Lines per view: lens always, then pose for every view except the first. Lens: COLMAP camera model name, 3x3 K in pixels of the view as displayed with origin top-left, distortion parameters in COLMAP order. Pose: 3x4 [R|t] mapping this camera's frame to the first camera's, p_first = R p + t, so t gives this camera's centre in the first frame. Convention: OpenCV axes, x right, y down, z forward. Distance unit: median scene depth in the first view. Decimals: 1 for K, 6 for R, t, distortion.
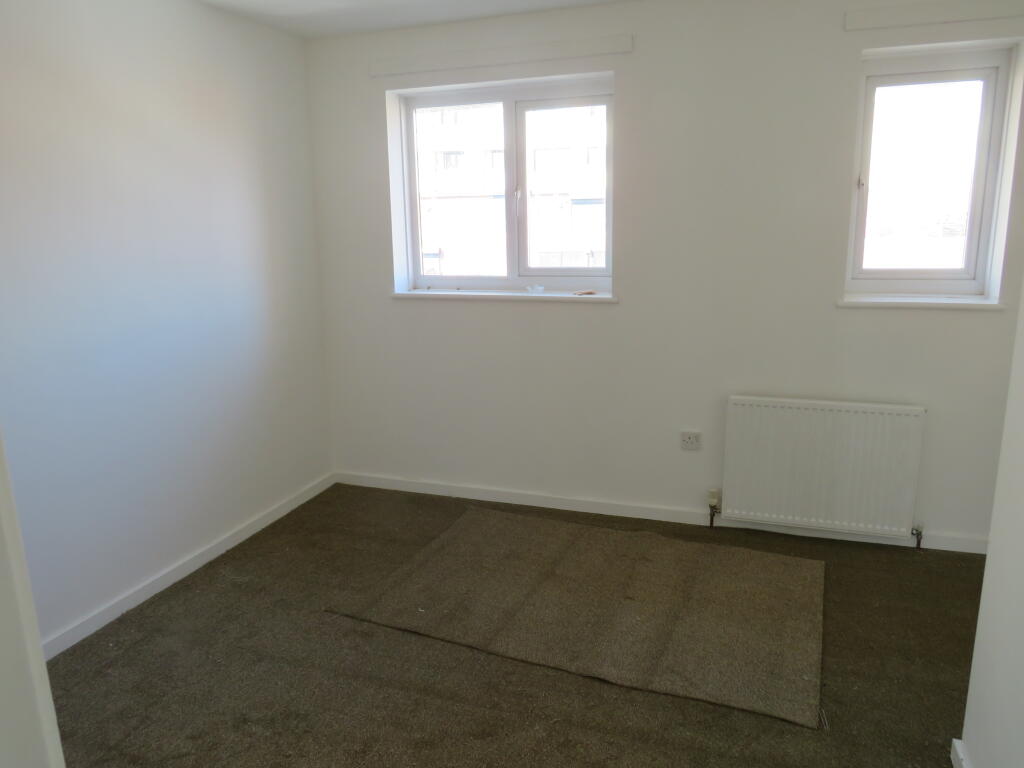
lens RADIAL K [[722.7, 0, 512.0], [0, 722.7, 384.0], [0, 0, 1]] dist [-0.022241, 0.004323]
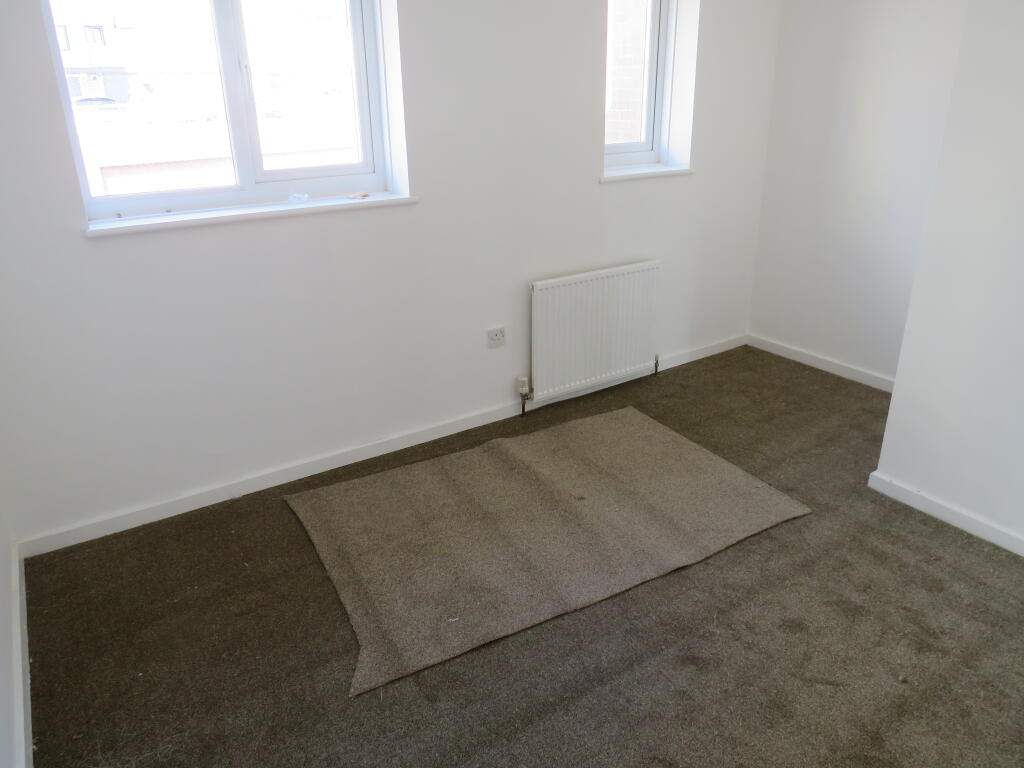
lens RADIAL K [[722.7, 0, 512.0], [0, 722.7, 384.0], [0, 0, 1]] dist [-0.022241, 0.004323]
pose [[0.604677, -0.297662, 0.738757, -0.537011], [0.181888, 0.954636, 0.235768, -0.098001], [-0.775424, -0.008192, 0.631388, 0.408271]]
